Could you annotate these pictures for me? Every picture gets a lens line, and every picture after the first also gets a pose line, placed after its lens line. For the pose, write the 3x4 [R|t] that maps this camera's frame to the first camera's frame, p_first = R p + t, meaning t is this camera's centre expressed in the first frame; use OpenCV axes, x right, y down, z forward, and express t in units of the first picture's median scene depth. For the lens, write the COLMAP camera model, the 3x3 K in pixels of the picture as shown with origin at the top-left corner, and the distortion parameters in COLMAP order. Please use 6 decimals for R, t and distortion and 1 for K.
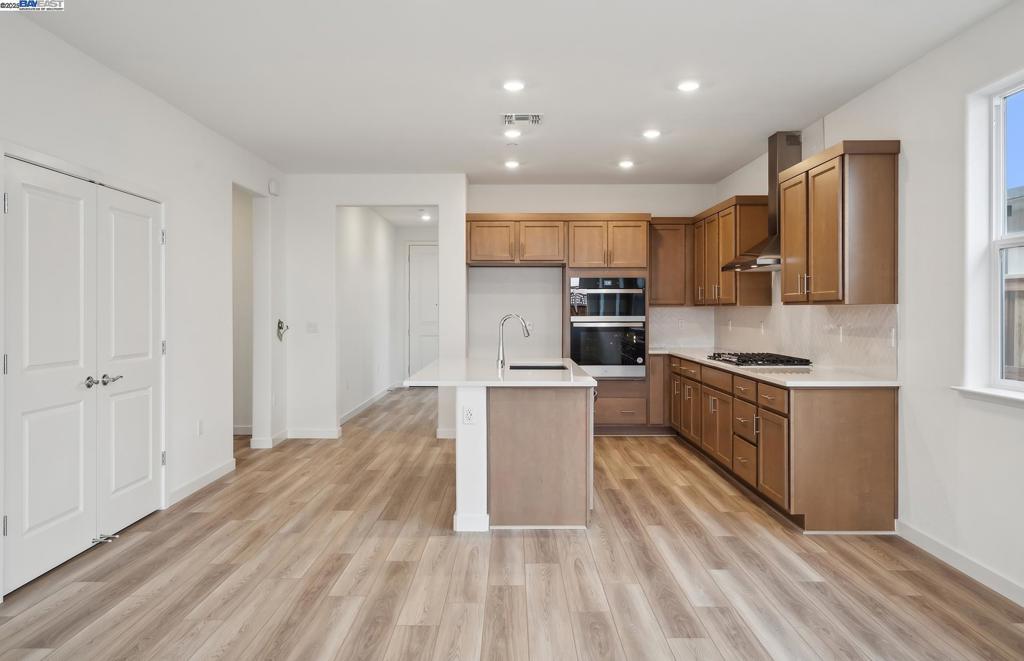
lens RADIAL K [[744.3, 0, 507.2], [0, 744.3, 309.0], [0, 0, 1]] dist [0.003517, -0.000046]
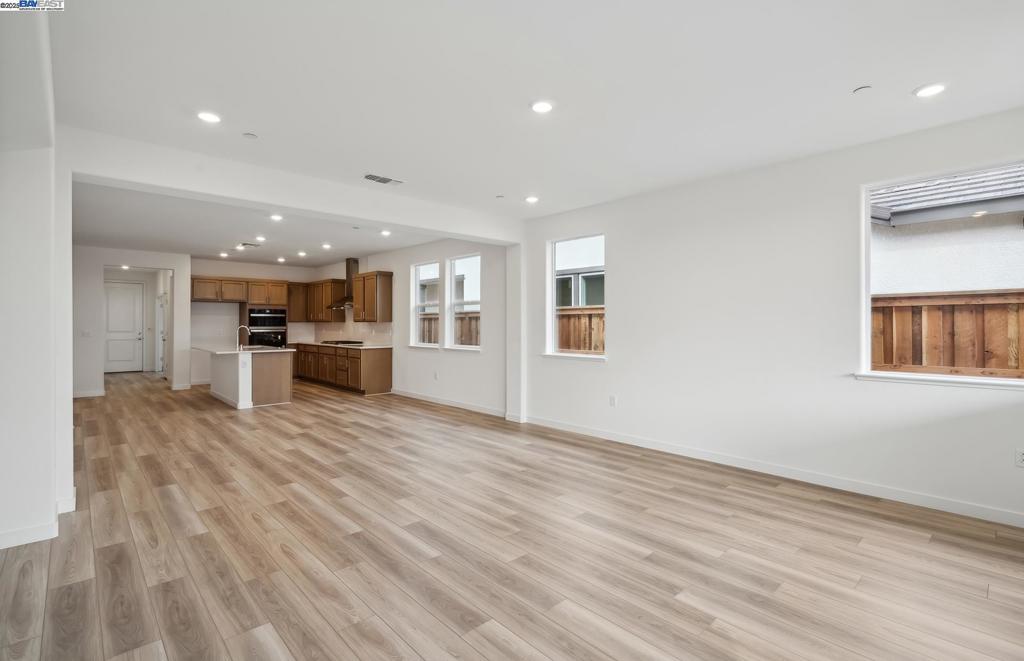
lens RADIAL K [[474.7, 0, 507.2], [0, 474.7, 322.0], [0, 0, 1]] dist [-0.001464, -0.000283]
pose [[0.733412, 0.003586, 0.679775, -0.339752], [-0.001761, 0.999993, -0.003375, -0.001094], [-0.679782, 0.001278, 0.733413, -0.566370]]
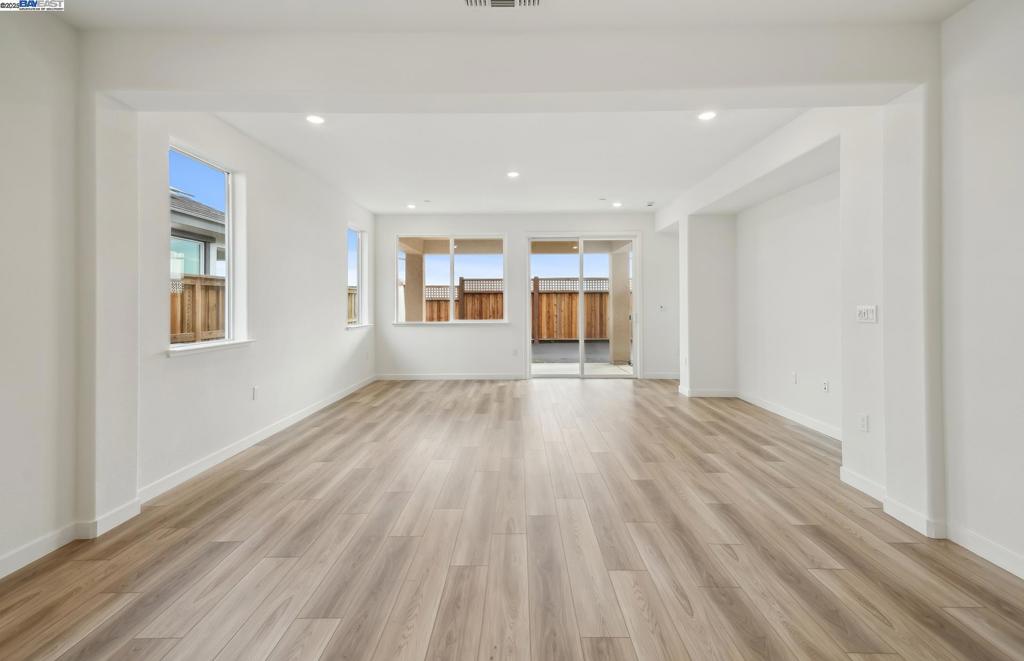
lens RADIAL K [[474.5, 0, 515.5], [0, 474.5, 309.5], [0, 0, 1]] dist [-0.001462, -0.000352]
pose [[-0.999983, 0.005876, 0.000006, -0.009362], [0.005876, 0.999963, 0.006250, 0.015186], [0.000031, 0.006250, -0.999980, 0.540175]]
